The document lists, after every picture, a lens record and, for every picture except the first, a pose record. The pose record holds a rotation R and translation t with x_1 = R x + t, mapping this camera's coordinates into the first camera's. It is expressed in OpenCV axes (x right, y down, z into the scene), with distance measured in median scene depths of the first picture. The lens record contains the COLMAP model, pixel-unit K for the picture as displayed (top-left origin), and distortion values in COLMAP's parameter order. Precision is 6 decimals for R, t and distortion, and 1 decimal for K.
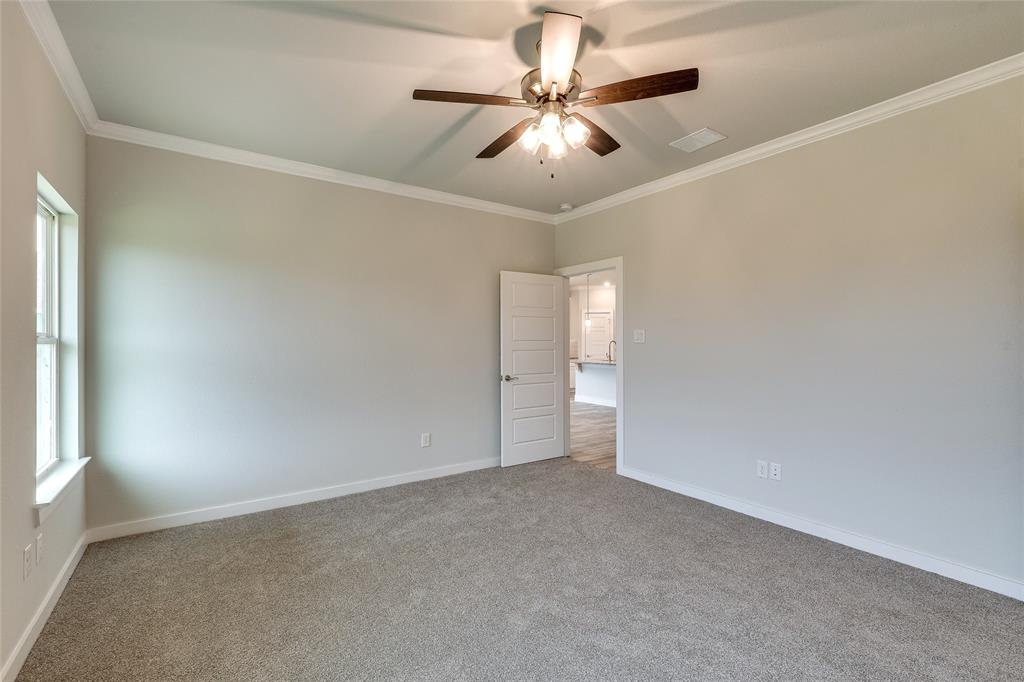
lens RADIAL K [[451.8, 0, 513.8], [0, 451.8, 338.0], [0, 0, 1]] dist [-0.000848, -0.000187]
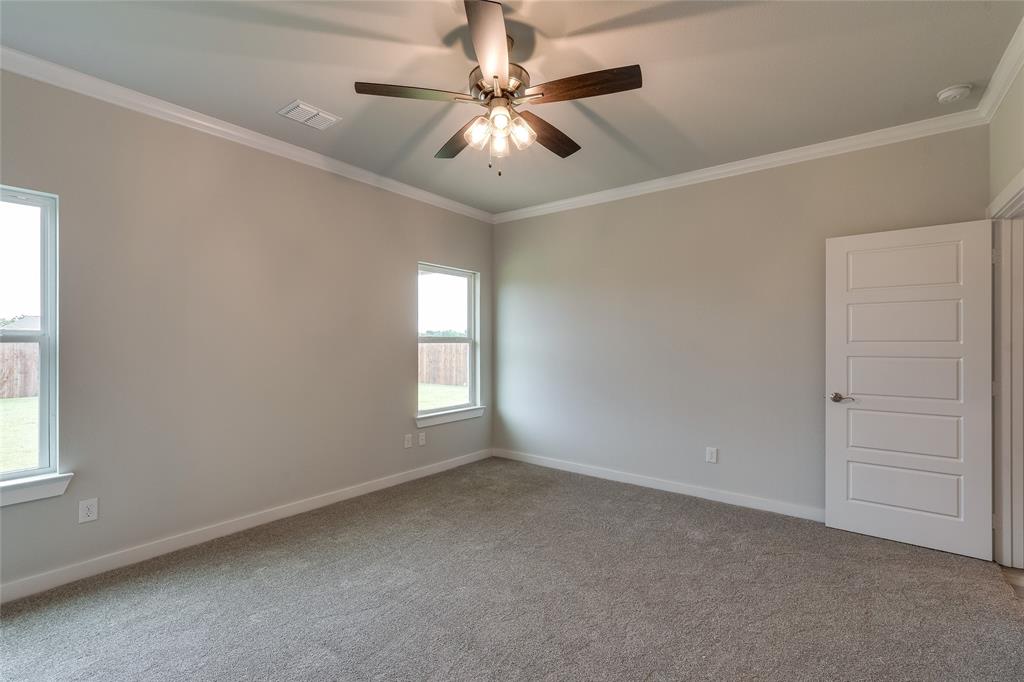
lens RADIAL K [[452.4, 0, 514.7], [0, 452.4, 345.0], [0, 0, 1]] dist [-0.000862, -0.000059]
pose [[0.303094, 0.005532, -0.952944, 0.594958], [-0.000291, 0.999984, 0.005713, 0.009411], [0.952961, -0.001454, 0.303091, 0.422888]]
